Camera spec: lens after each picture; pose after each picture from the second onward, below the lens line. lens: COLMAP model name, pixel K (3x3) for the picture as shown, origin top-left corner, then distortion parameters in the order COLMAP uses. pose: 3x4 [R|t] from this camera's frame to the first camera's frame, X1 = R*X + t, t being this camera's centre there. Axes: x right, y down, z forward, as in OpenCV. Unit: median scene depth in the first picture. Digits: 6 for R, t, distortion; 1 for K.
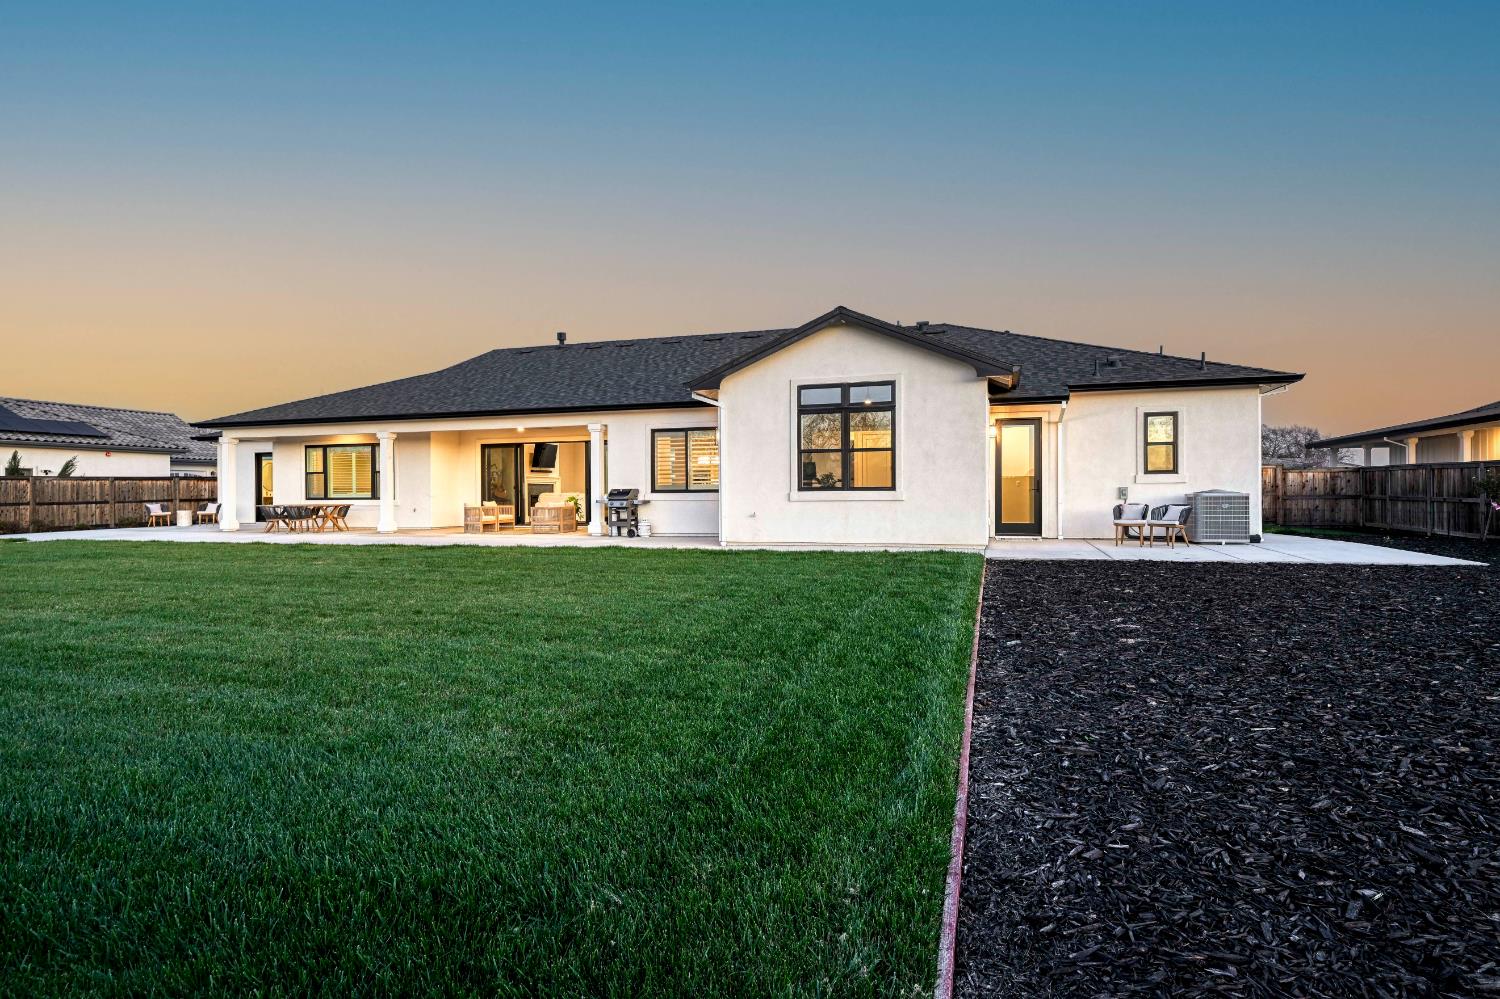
lens RADIAL K [[794.4, 0, 754.5], [0, 794.4, 497.6], [0, 0, 1]] dist [-0.005413, -0.000343]
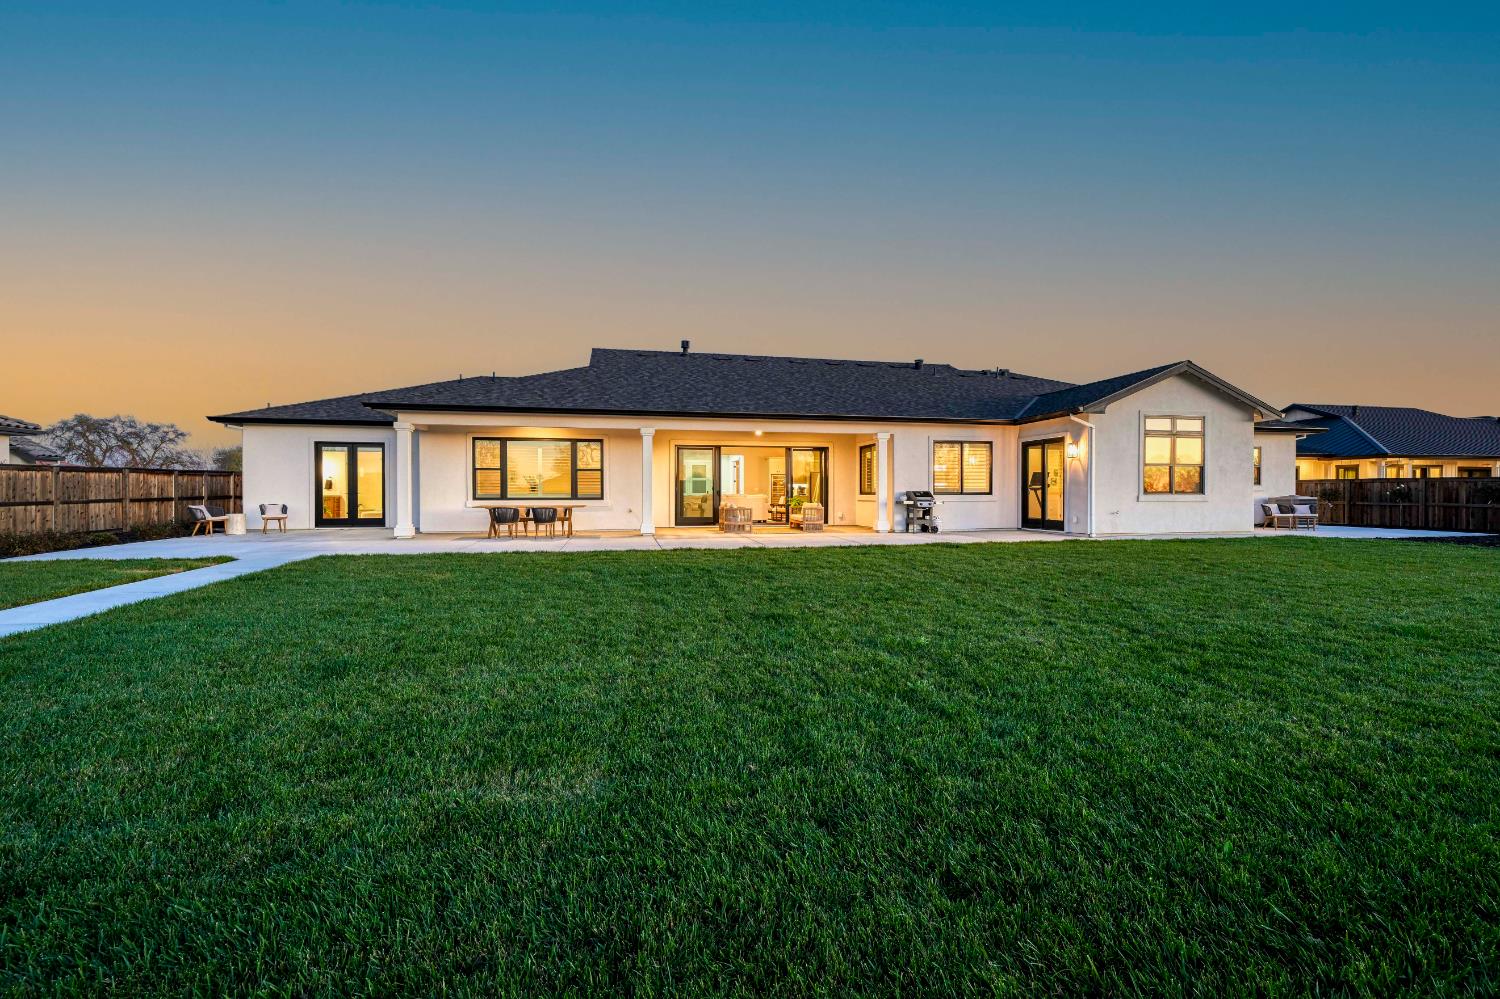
lens RADIAL K [[631.5, 0, 755.6], [0, 631.5, 499.3], [0, 0, 1]] dist [-0.006693, 0.000662]
pose [[0.868166, 0.001615, 0.496272, -0.711604], [-0.002861, 0.999994, 0.001751, -0.000031], [-0.496266, -0.002939, 0.868165, 0.281834]]
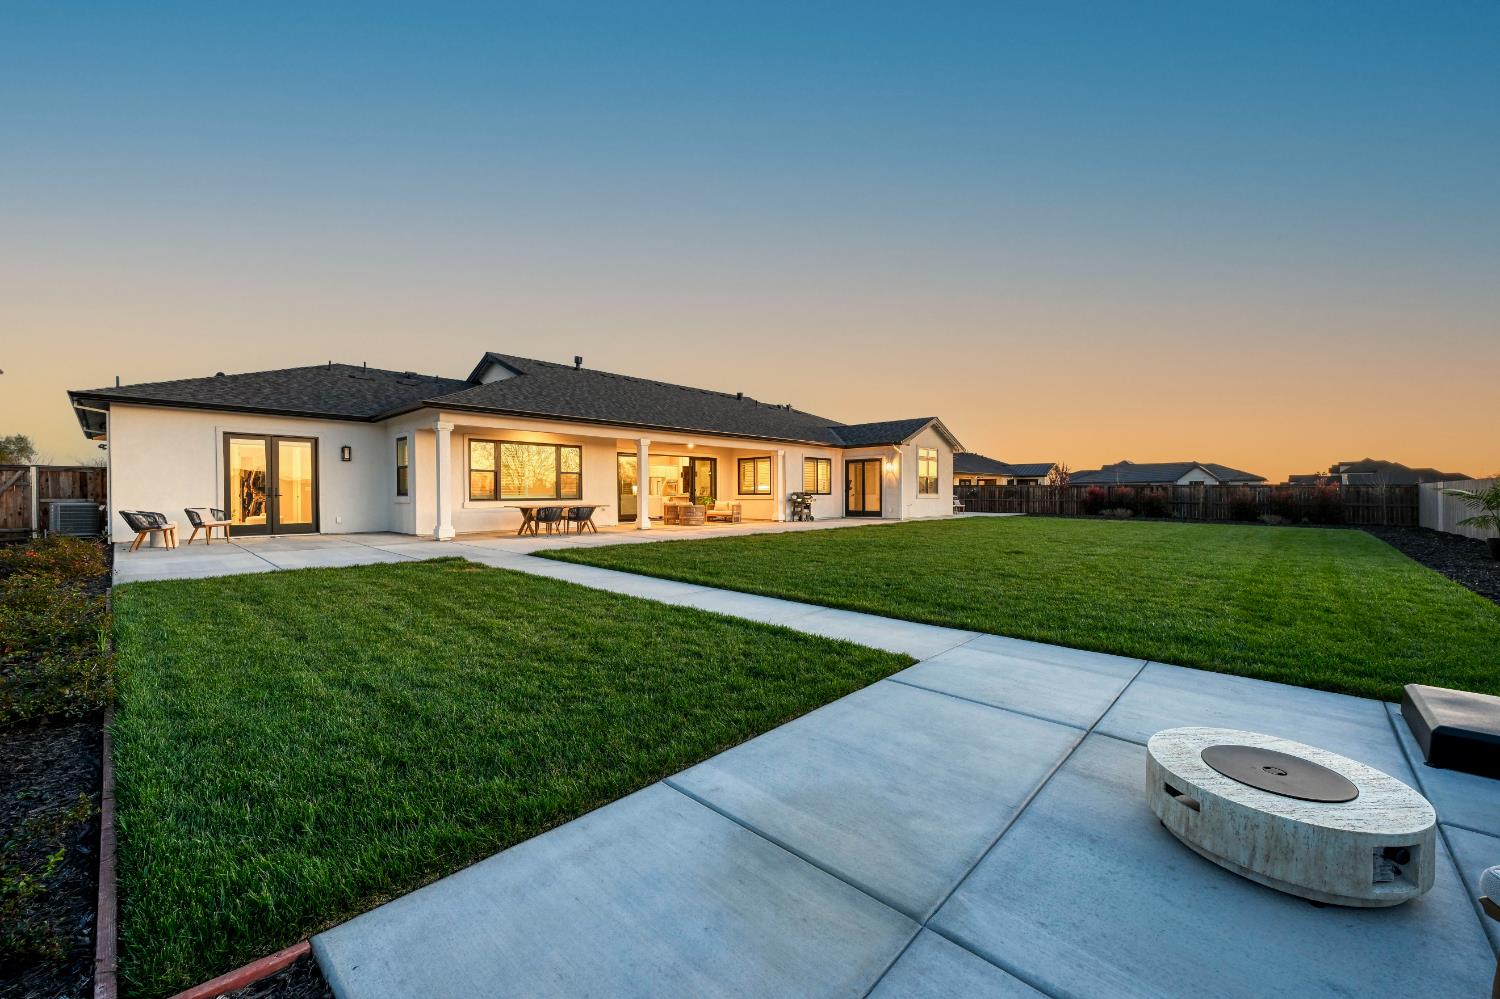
lens RADIAL K [[577.7, 0, 744.7], [0, 577.7, 497.9], [0, 0, 1]] dist [-0.002824, -0.000072]
pose [[0.429409, -0.000507, 0.903110, -1.115466], [0.004005, 0.999991, -0.001343, 0.001534], [-0.903101, 0.004194, 0.429407, 0.514463]]
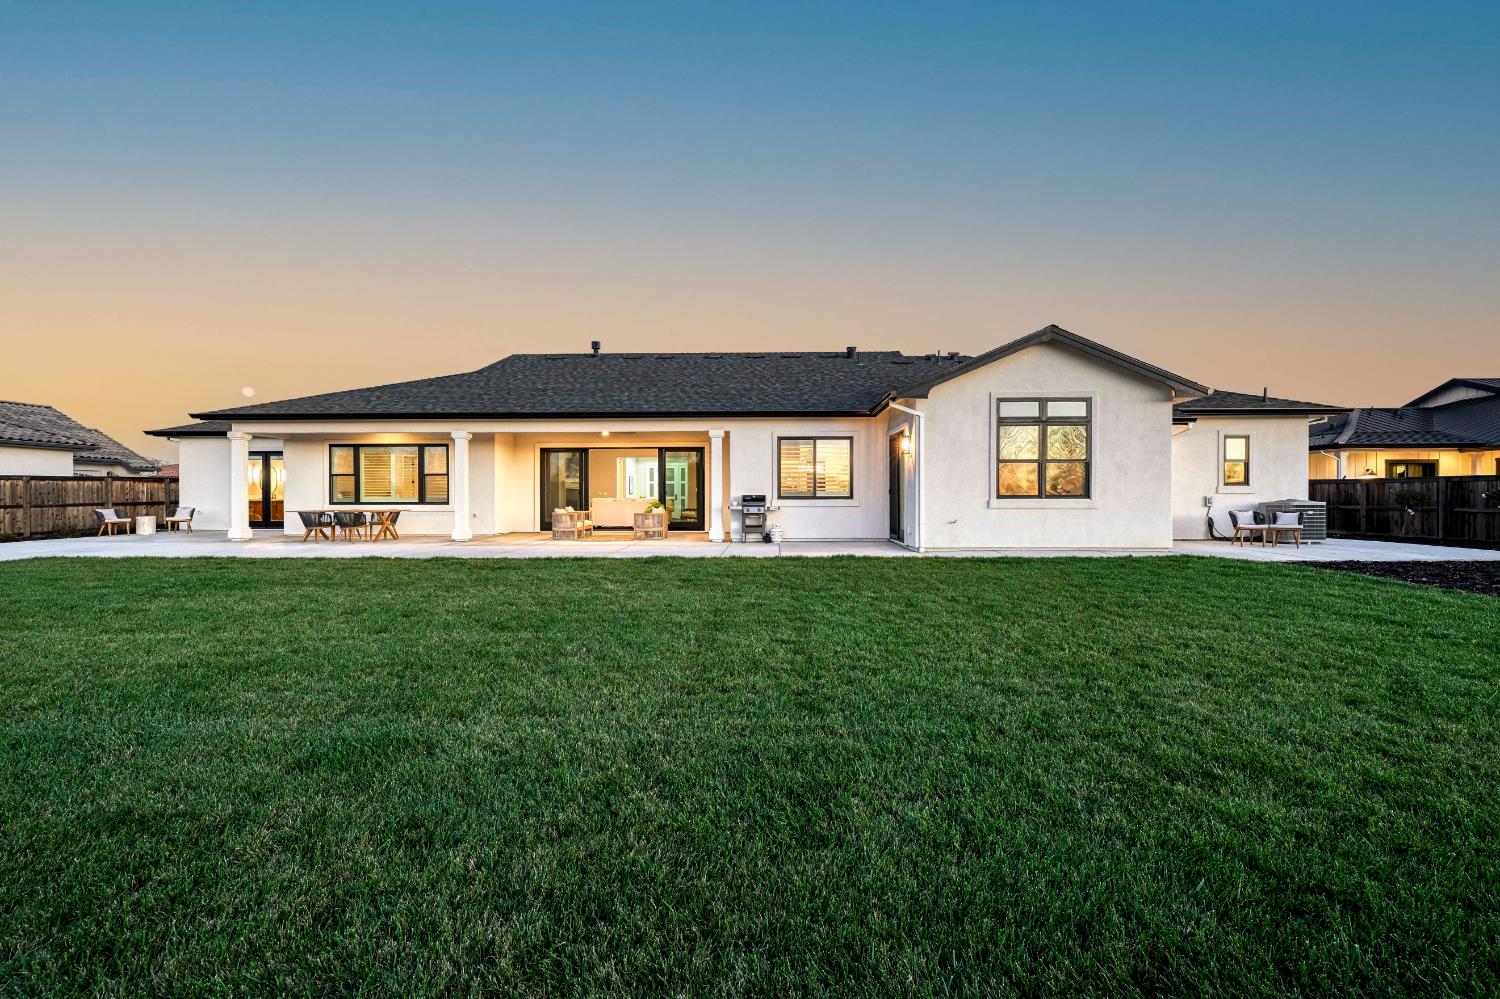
lens RADIAL K [[631.5, 0, 755.1], [0, 631.5, 495.7], [0, 0, 1]] dist [-0.006693, 0.000662]
pose [[0.960739, 0.005727, 0.277396, -0.333654], [-0.003297, 0.999952, -0.009226, -0.002497], [-0.277436, 0.007950, 0.960711, 0.199589]]
